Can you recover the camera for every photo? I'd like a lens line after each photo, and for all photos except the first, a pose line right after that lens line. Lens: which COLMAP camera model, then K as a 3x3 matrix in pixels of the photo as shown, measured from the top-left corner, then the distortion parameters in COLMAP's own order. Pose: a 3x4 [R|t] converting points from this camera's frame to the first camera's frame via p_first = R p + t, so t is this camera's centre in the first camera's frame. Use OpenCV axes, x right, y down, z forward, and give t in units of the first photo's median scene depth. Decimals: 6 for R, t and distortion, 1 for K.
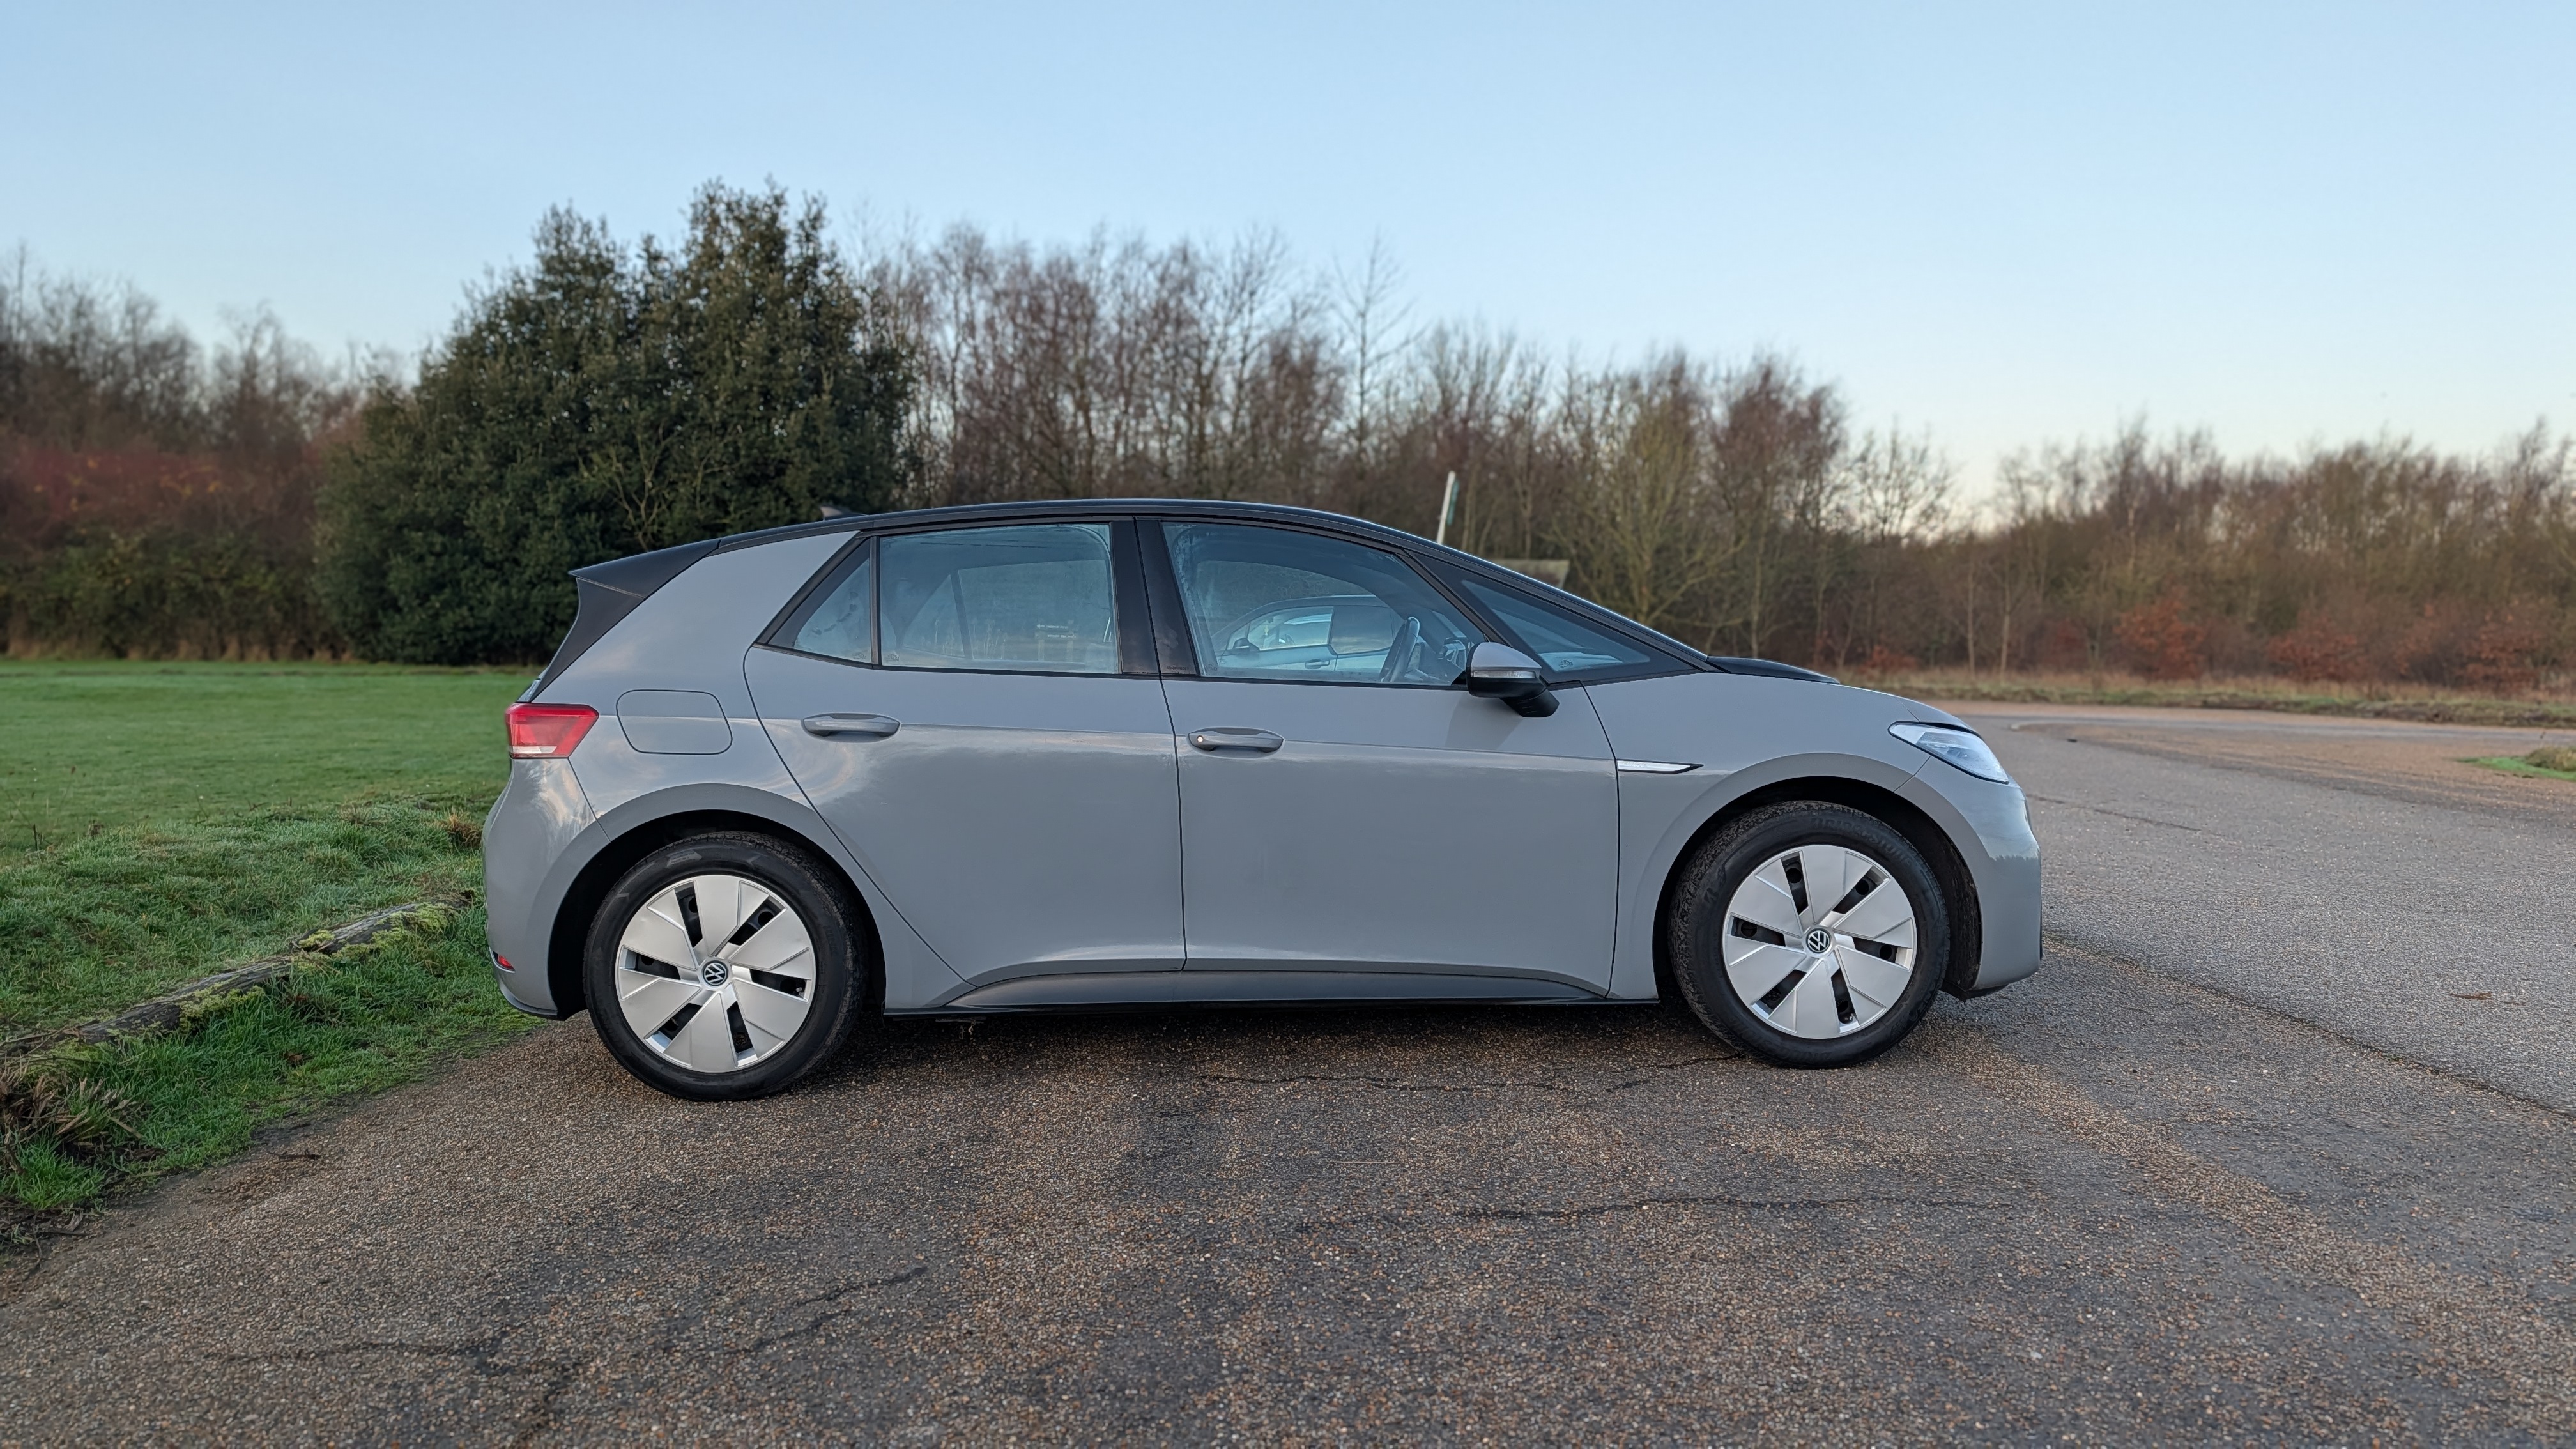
lens RADIAL K [[1795.4, 0, 1306.8], [0, 1795.4, 730.9], [0, 0, 1]] dist [0.030068, -0.028725]
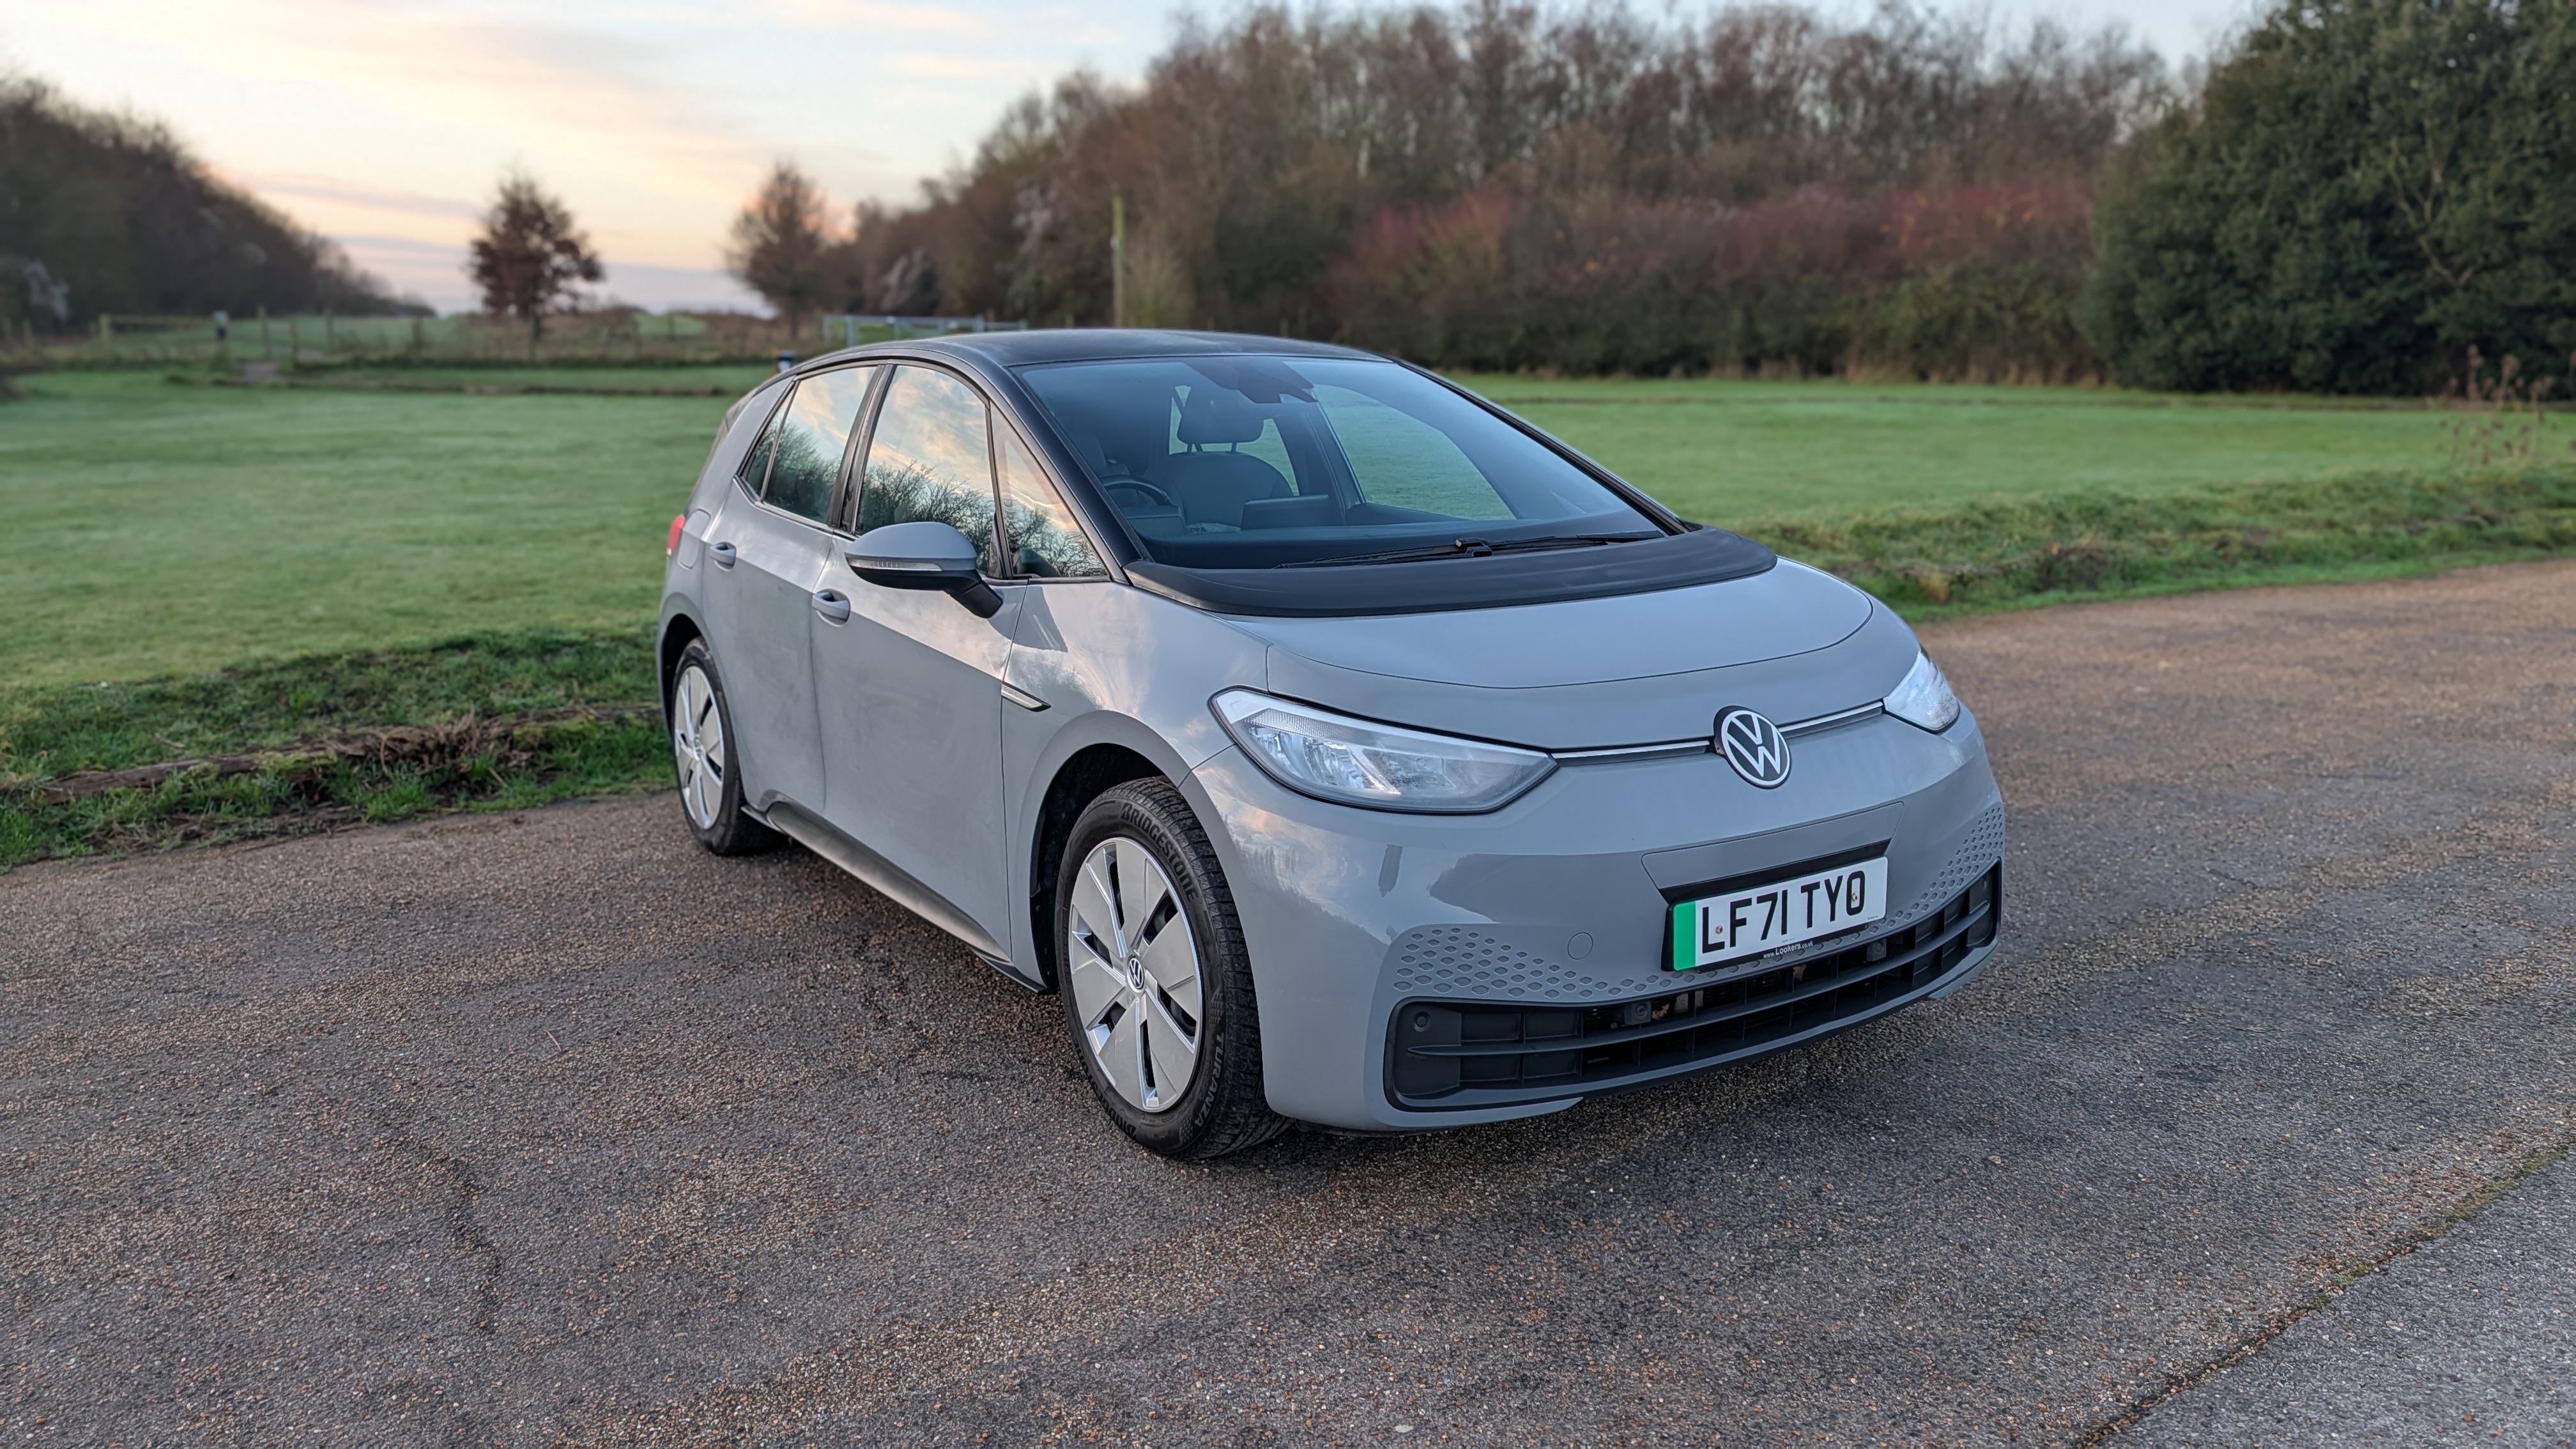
lens RADIAL K [[1811.0, 0, 1289.4], [0, 1811.0, 695.8], [0, 0, 1]] dist [0.025166, -0.025263]
pose [[0.529933, 0.152812, -0.834158, 0.102545], [-0.036420, 0.986824, 0.157643, -0.012470], [0.847257, -0.053160, 0.528517, 0.076991]]
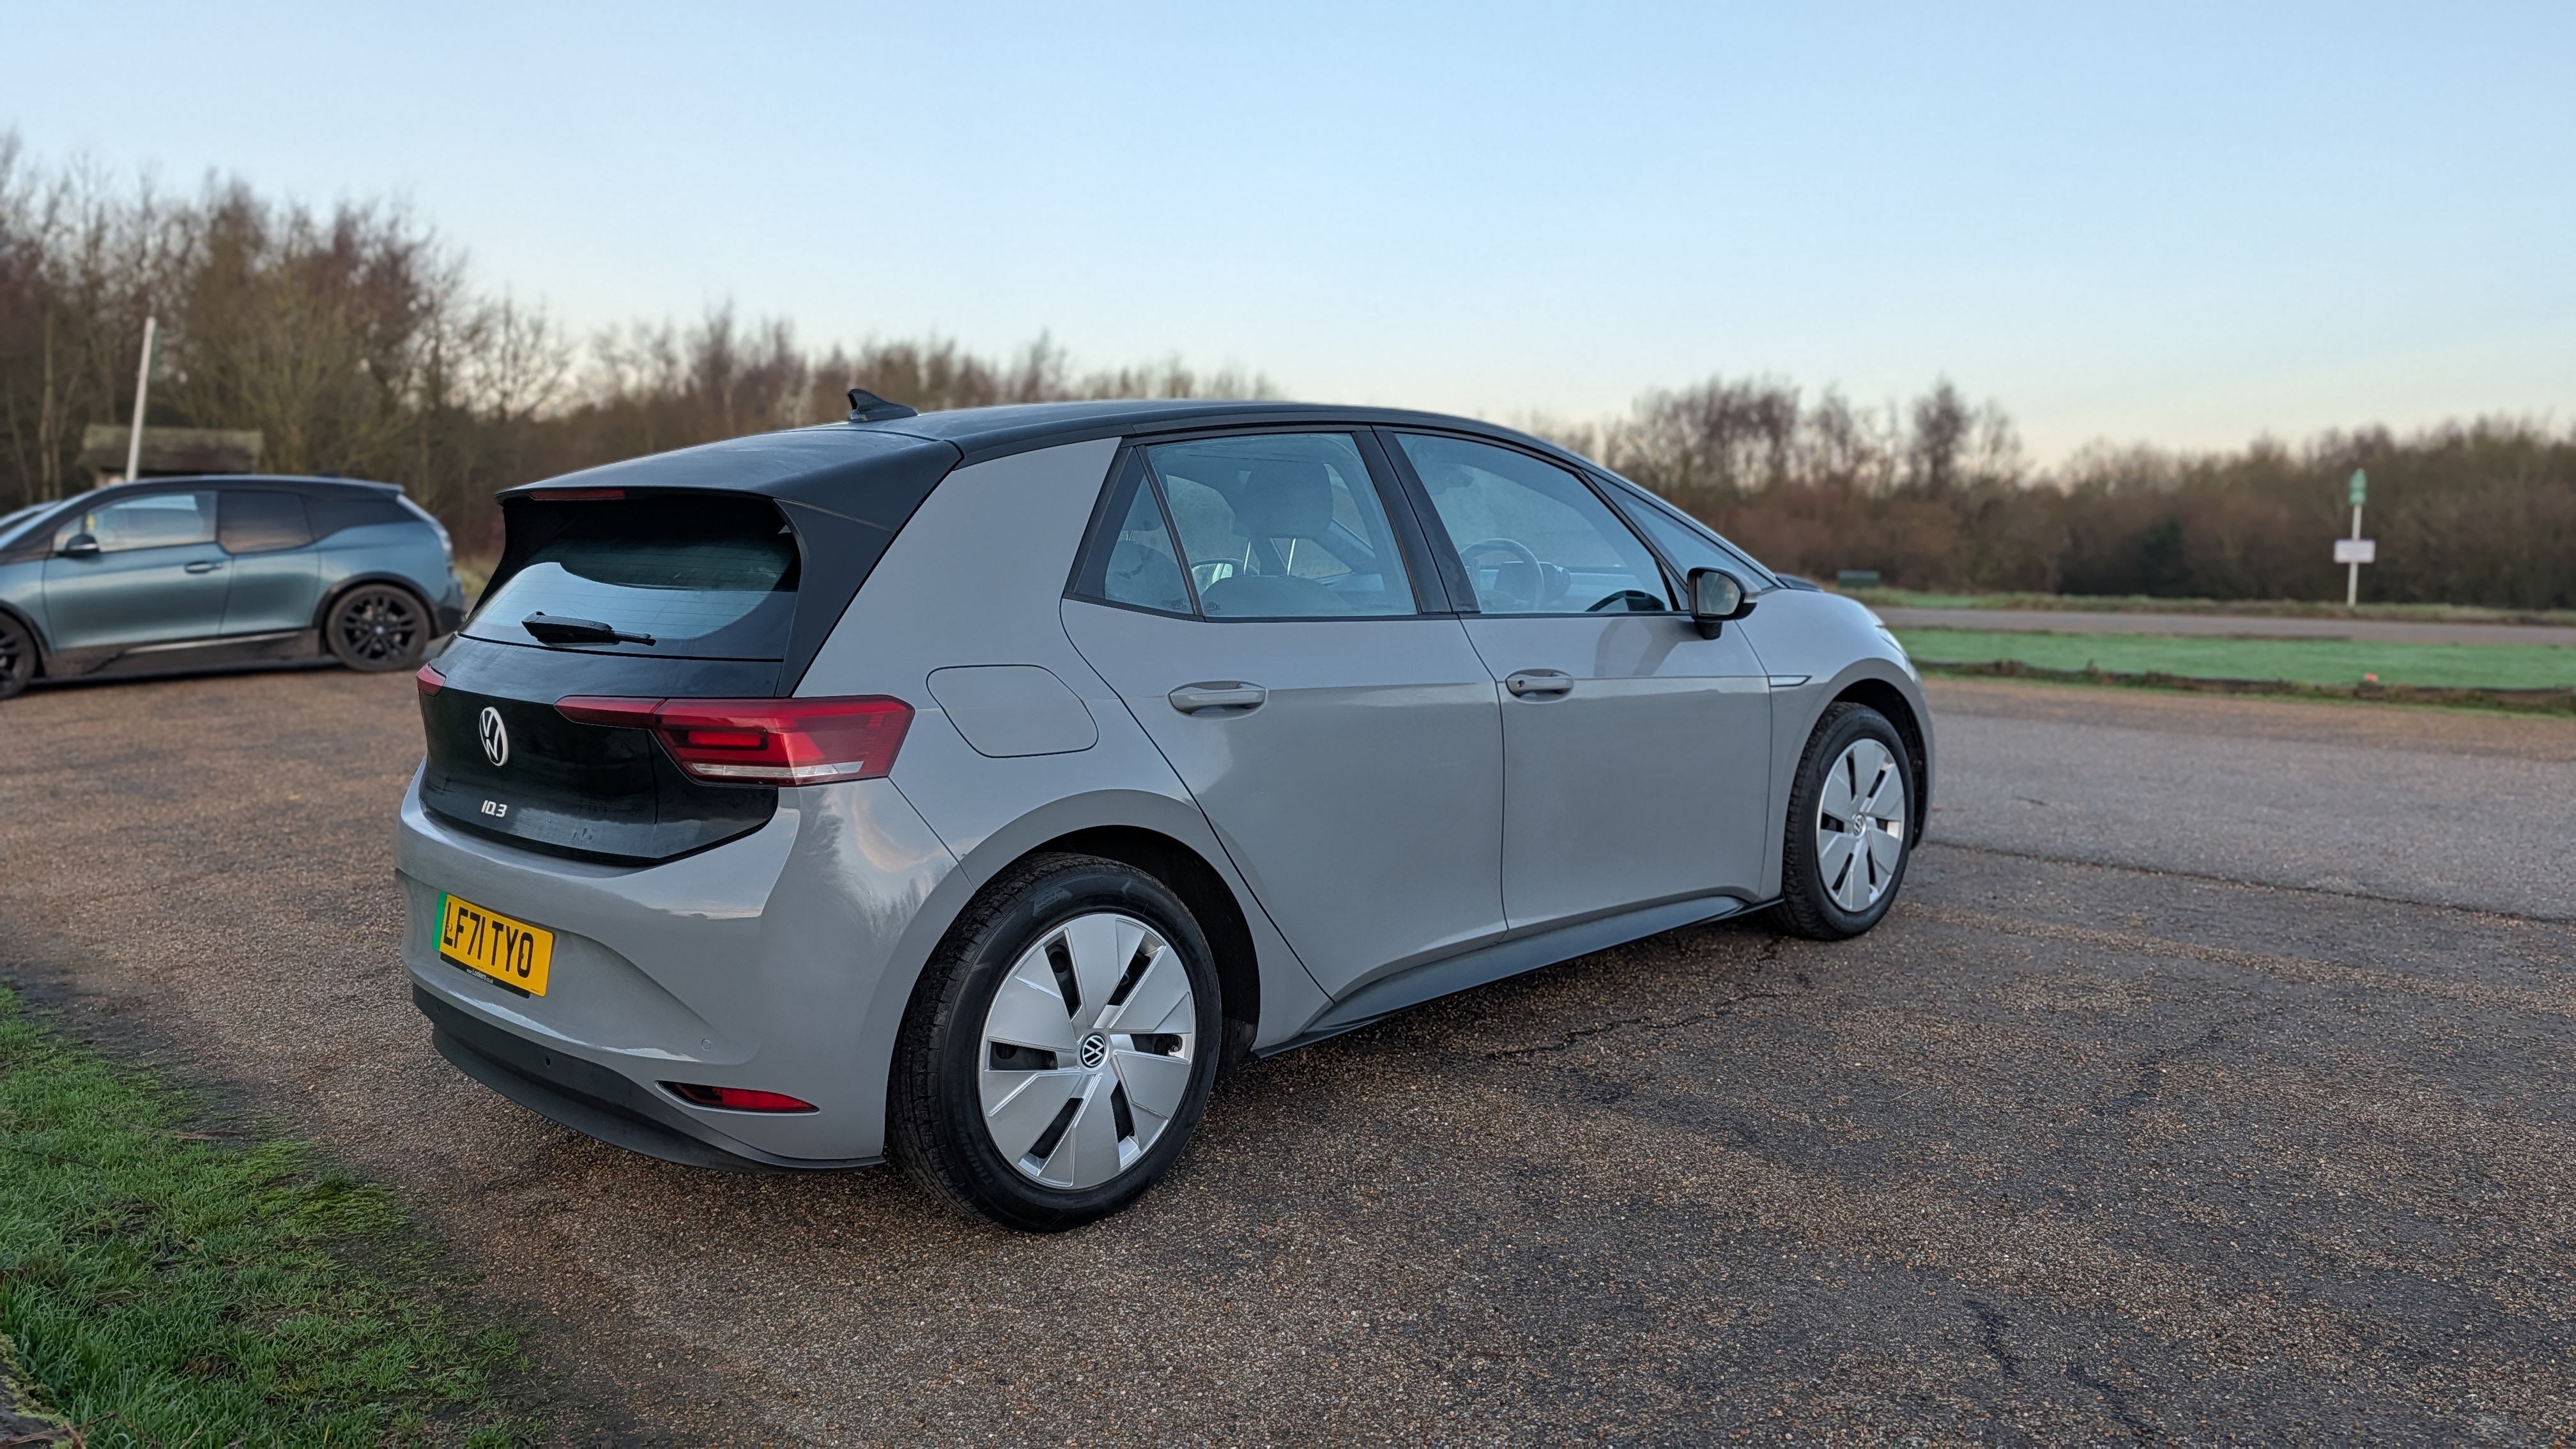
lens RADIAL K [[1795.4, 0, 1306.8], [0, 1795.4, 730.9], [0, 0, 1]] dist [0.030068, -0.028725]
pose [[0.737596, -0.085039, 0.669866, -0.083557], [0.040423, 0.995820, 0.081908, -0.005615], [-0.674031, -0.033337, 0.737950, 0.046266]]
